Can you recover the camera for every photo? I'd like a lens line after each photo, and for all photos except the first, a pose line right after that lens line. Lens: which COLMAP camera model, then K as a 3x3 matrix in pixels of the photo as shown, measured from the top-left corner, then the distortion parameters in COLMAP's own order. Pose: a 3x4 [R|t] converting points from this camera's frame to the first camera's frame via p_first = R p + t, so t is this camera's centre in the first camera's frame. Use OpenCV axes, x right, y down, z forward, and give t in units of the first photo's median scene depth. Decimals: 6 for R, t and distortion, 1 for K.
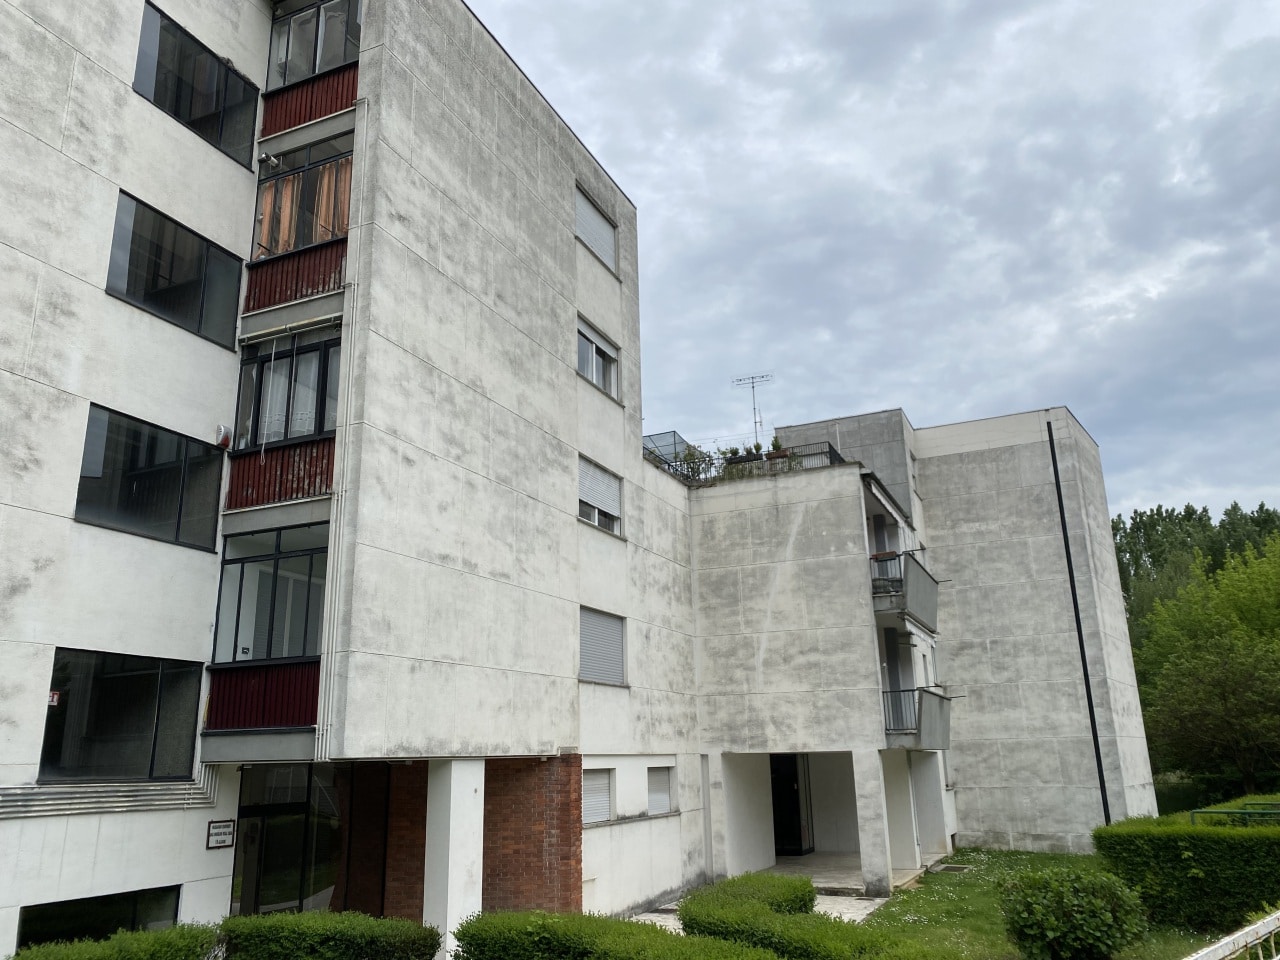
lens RADIAL K [[967.1, 0, 638.9], [0, 967.1, 488.0], [0, 0, 1]] dist [0.072195, -0.072862]
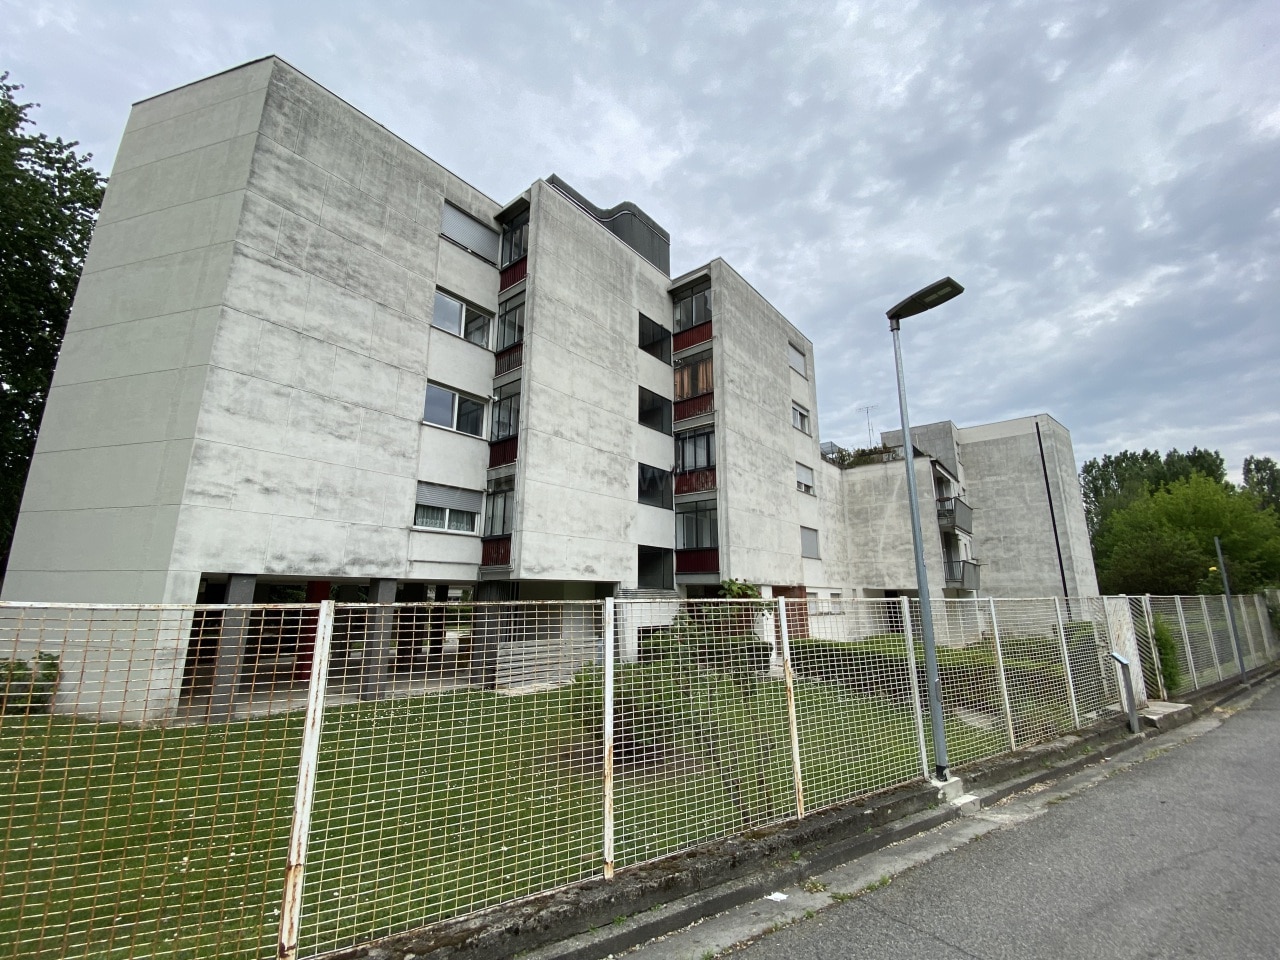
lens RADIAL K [[514.6, 0, 640.0], [0, 514.6, 480.0], [0, 0, 1]] dist [0.032524, -0.024659]
pose [[0.961454, -0.033887, -0.272869, -0.107023], [0.049073, 0.997591, 0.049023, -0.087509], [0.270551, -0.060524, 0.960801, -0.391033]]
